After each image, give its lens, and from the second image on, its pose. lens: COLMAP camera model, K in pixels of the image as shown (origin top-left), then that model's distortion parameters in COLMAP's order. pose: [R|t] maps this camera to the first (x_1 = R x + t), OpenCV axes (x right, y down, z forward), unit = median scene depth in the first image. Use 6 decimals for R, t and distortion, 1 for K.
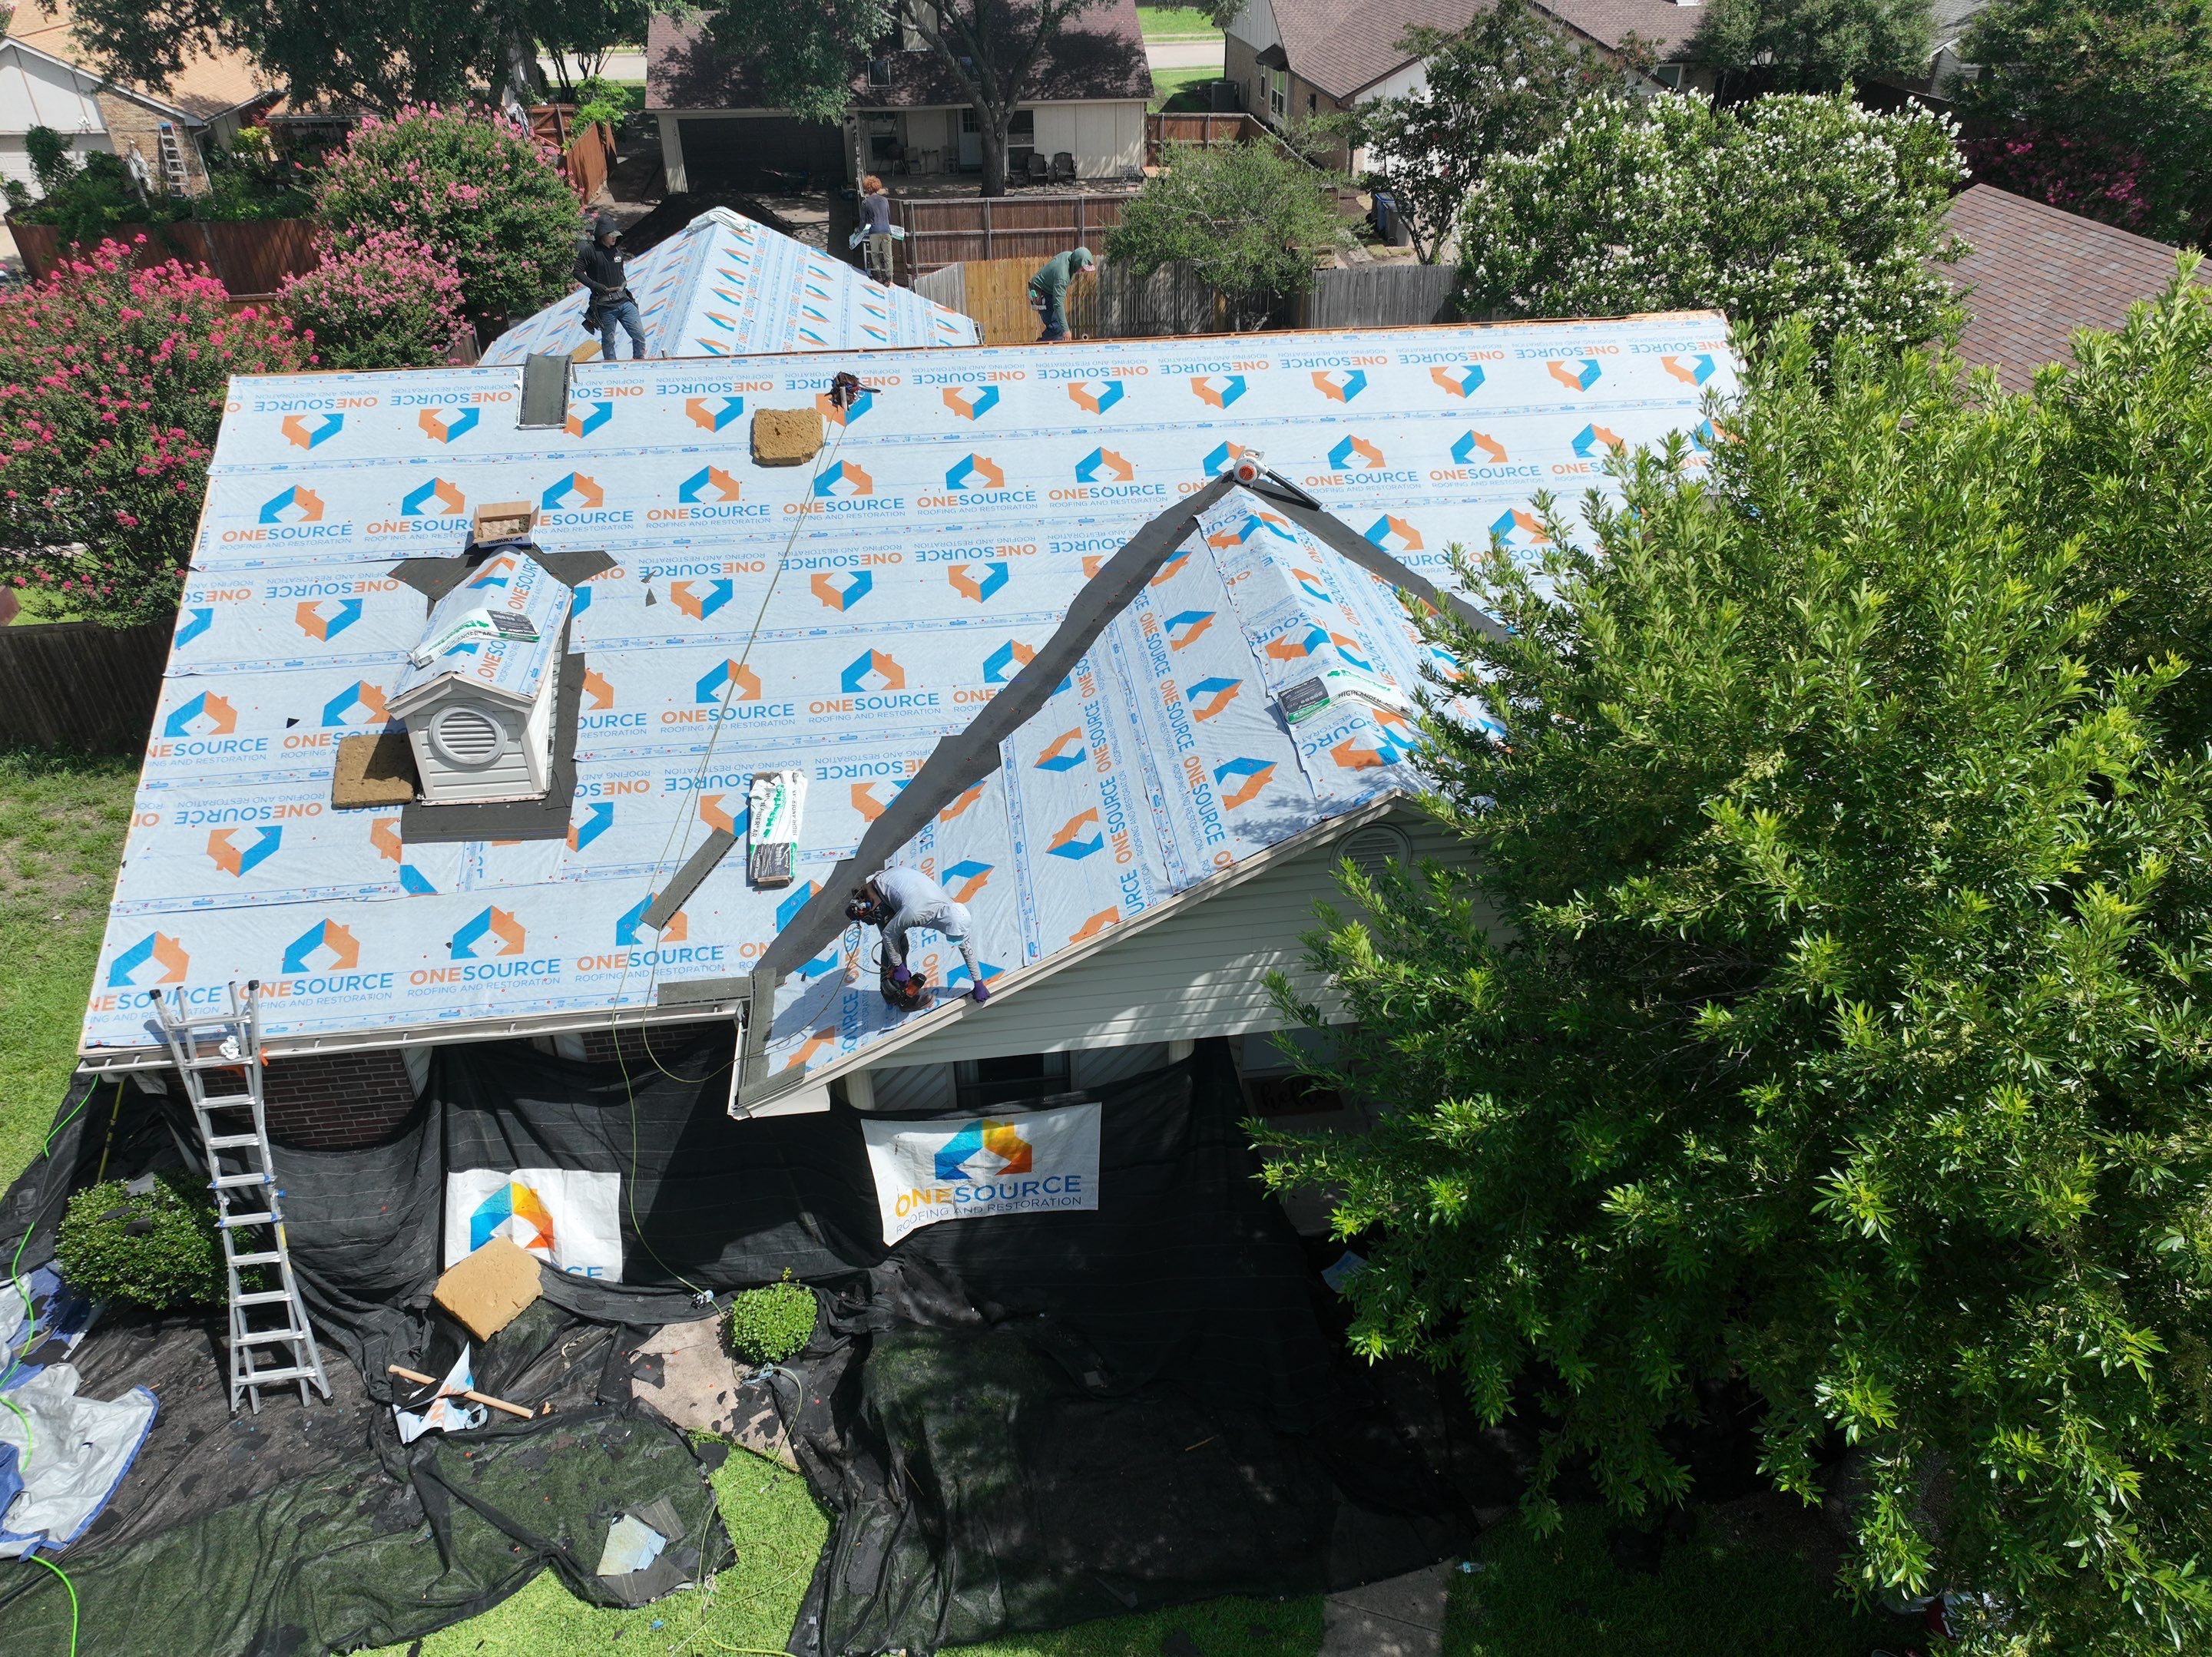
lens RADIAL K [[1557.5, 0, 1108.4], [0, 1557.5, 818.1], [0, 0, 1]] dist [-0.006332, 0.021107]
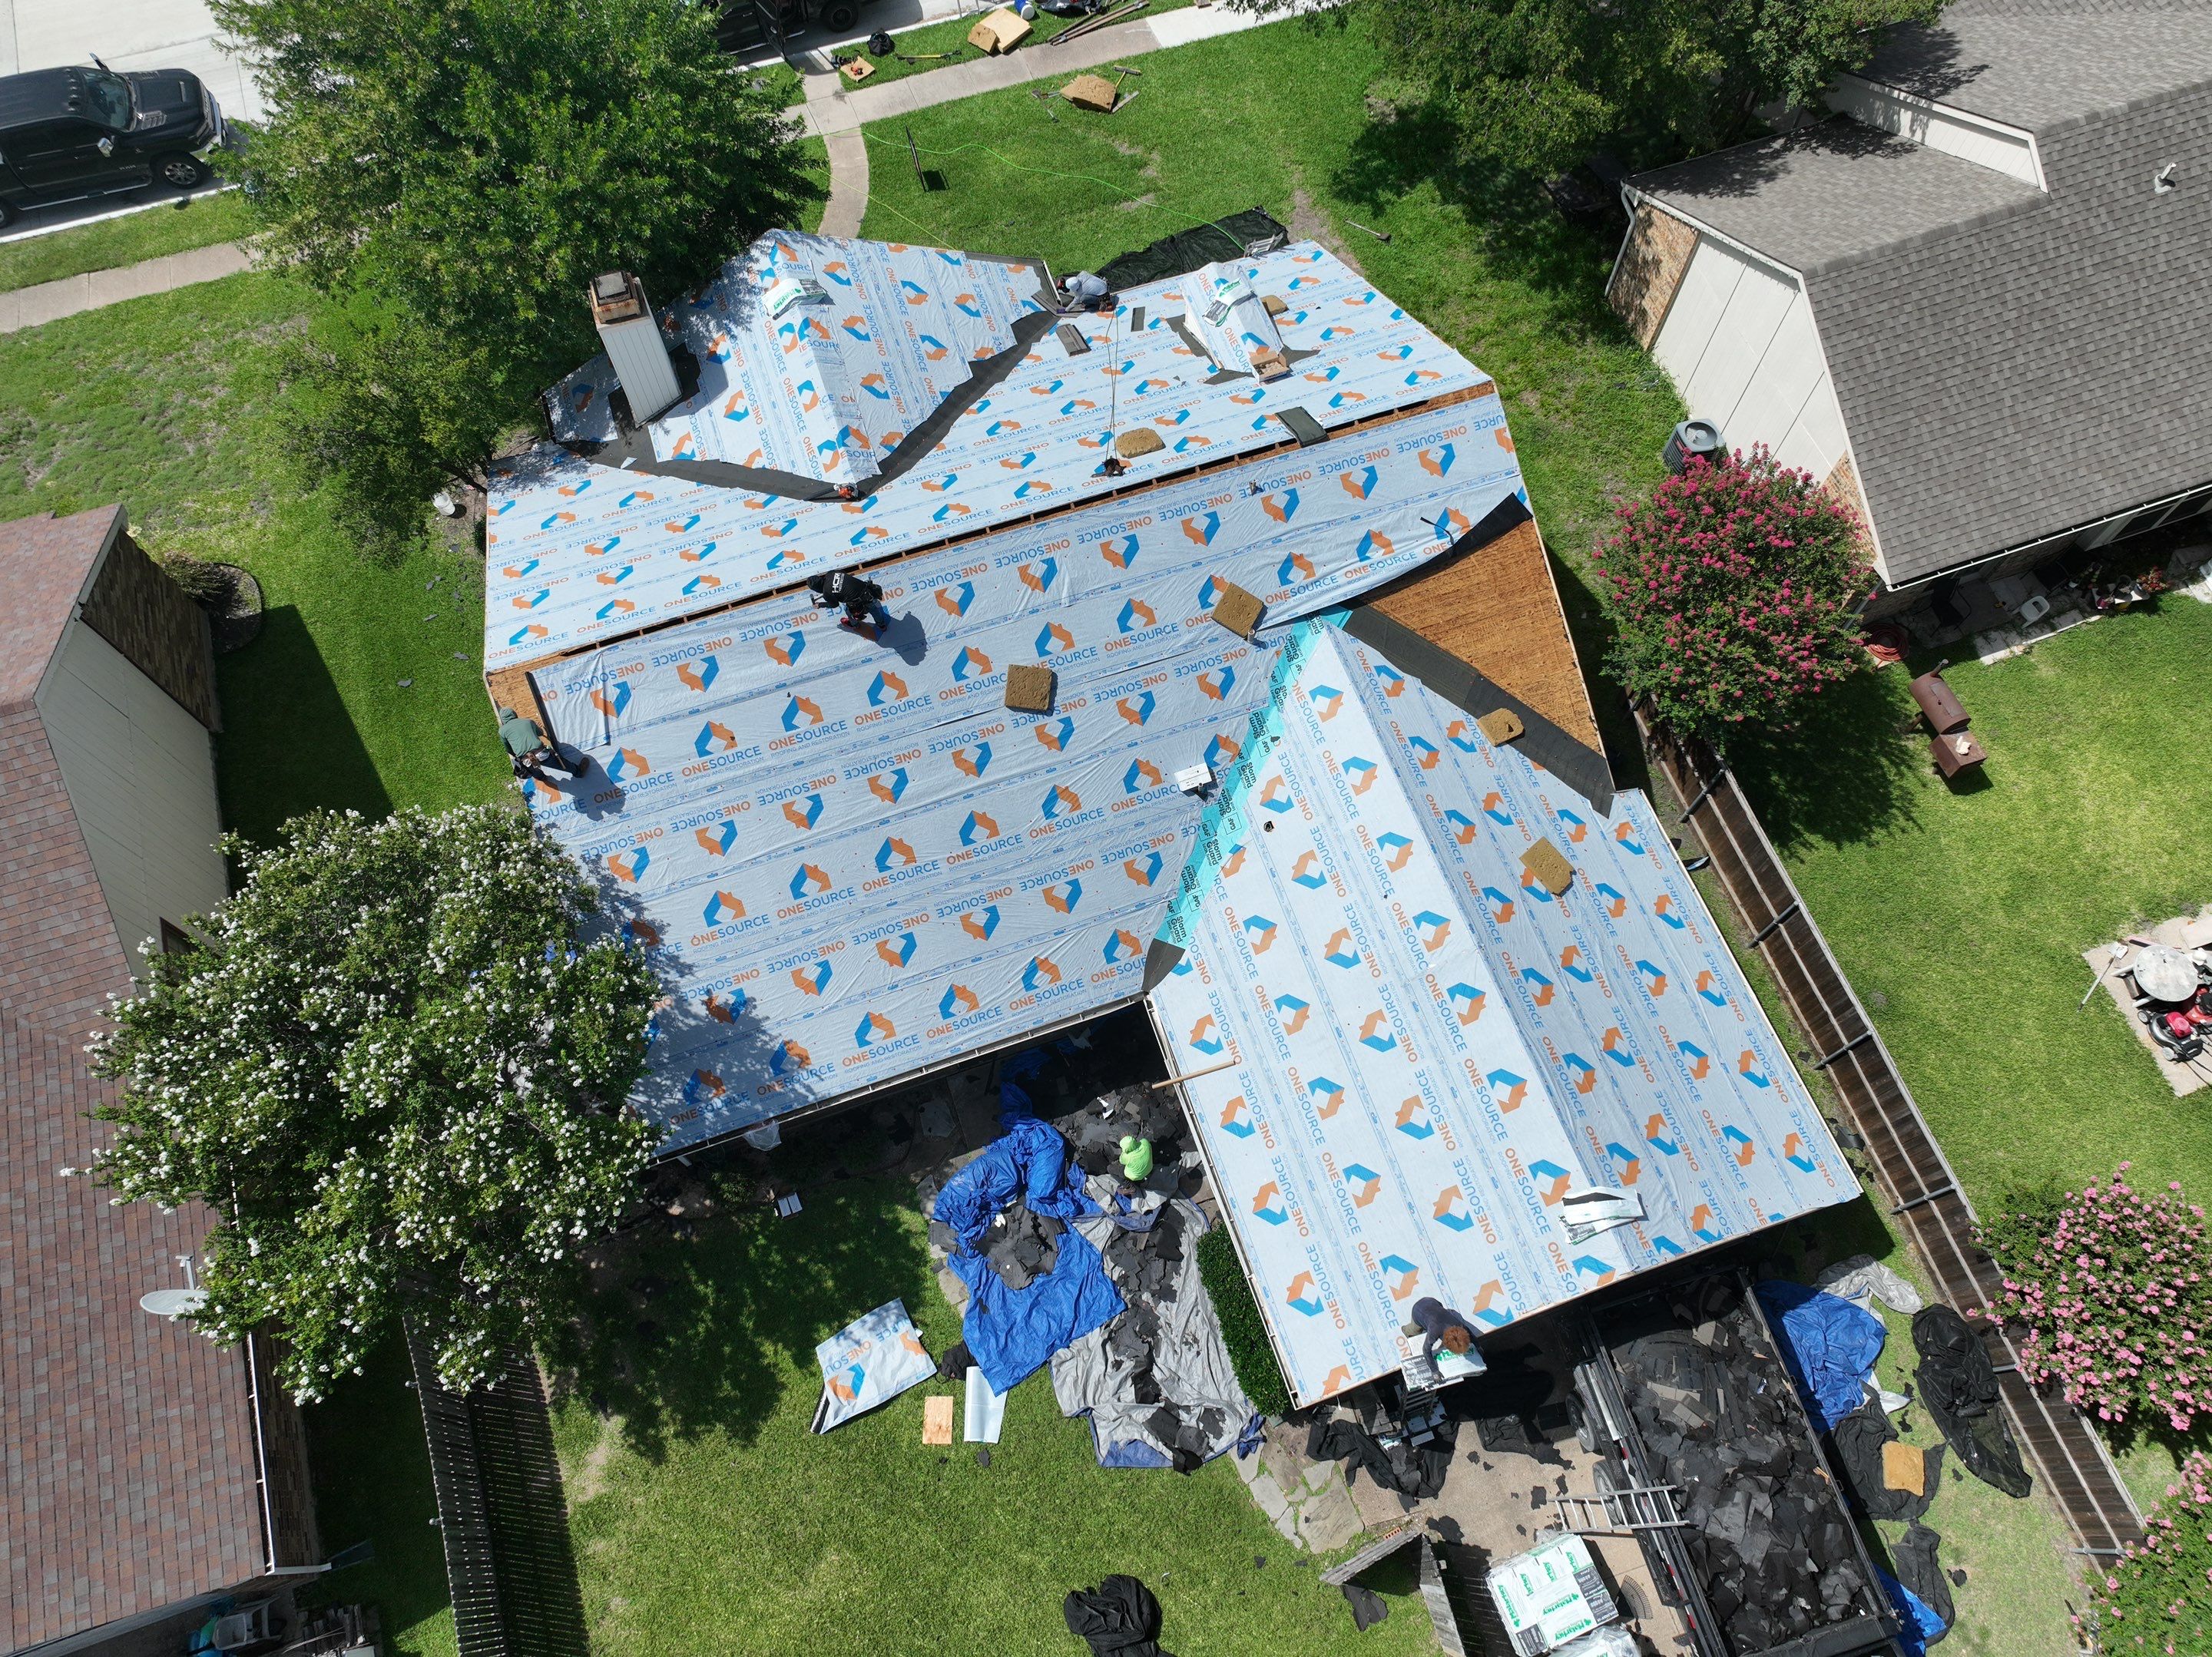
lens RADIAL K [[1557.5, 0, 1108.4], [0, 1557.5, 818.1], [0, 0, 1]] dist [-0.006332, 0.021107]
pose [[-0.980210, 0.185043, -0.070333, 0.004130], [-0.096696, -0.137537, 0.985765, -2.162922], [0.172735, 0.973058, 0.152708, 1.320807]]
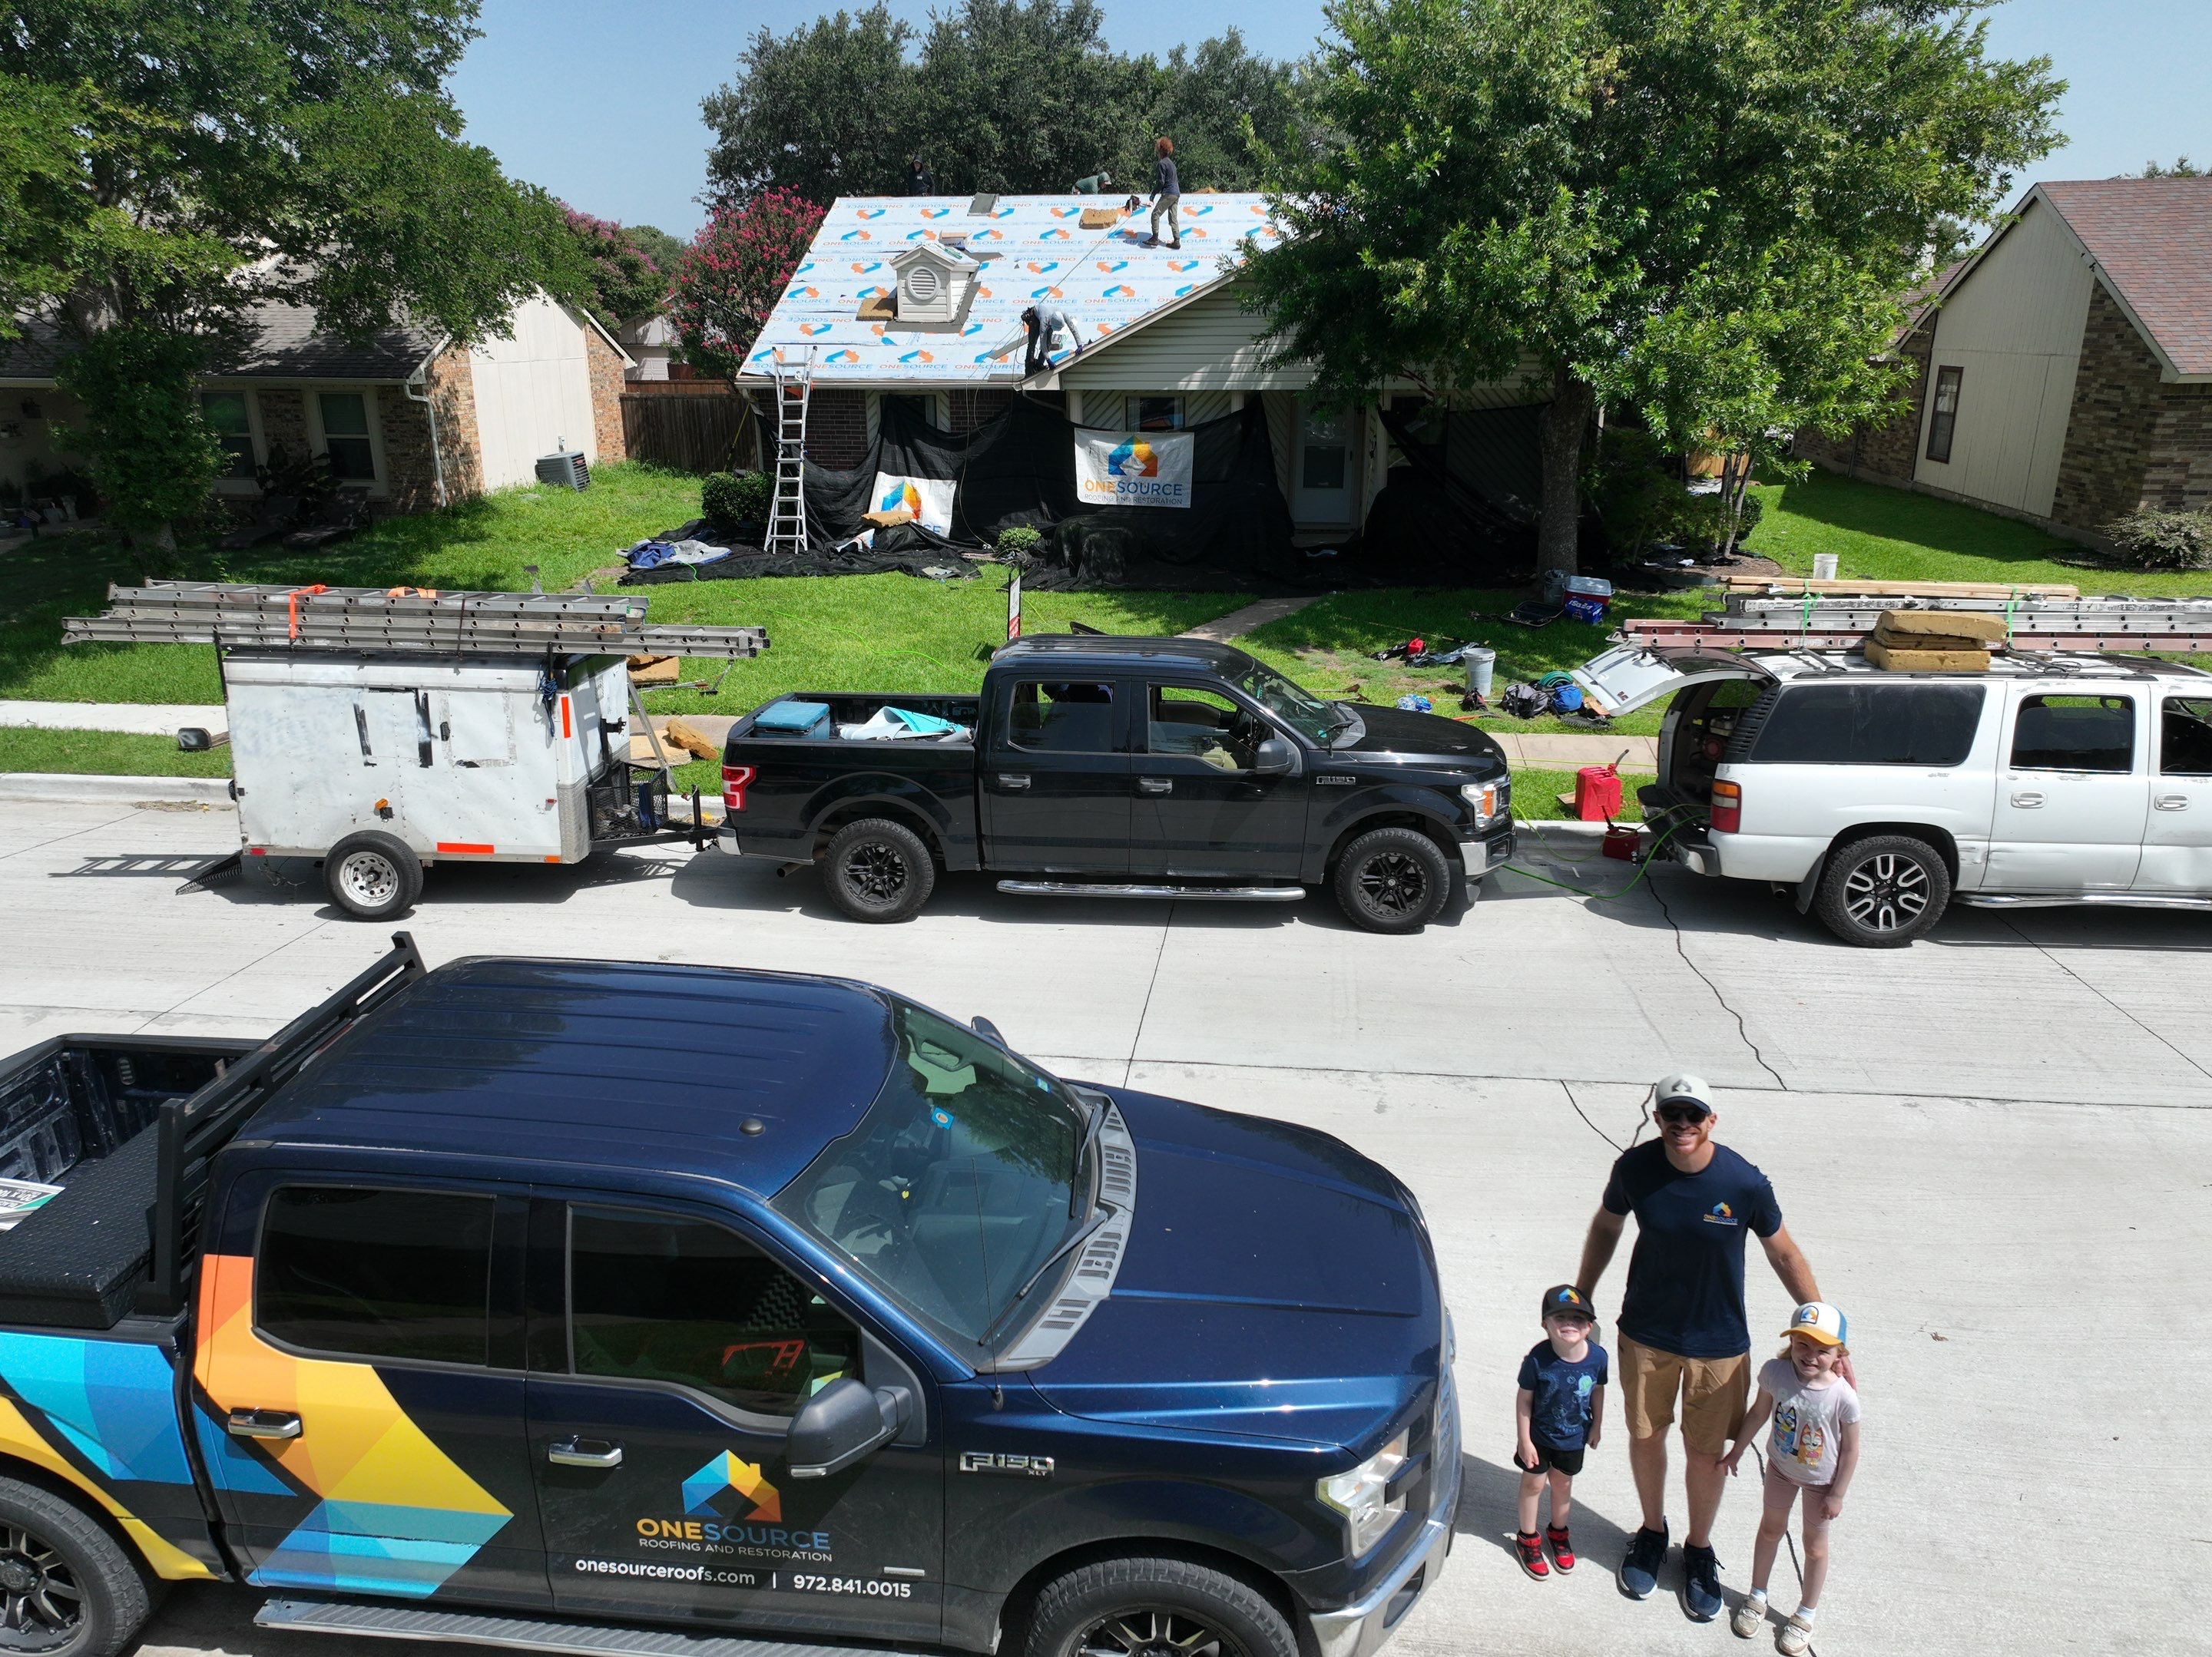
lens RADIAL K [[1538.4, 0, 1106.0], [0, 1538.4, 828.5], [0, 0, 1]] dist [-0.004197, -0.003891]
pose [[0.966484, 0.082519, -0.243102, 0.383232], [-0.140576, 0.962461, -0.232179, 1.078850], [0.214817, 0.258572, 0.941804, -0.693012]]
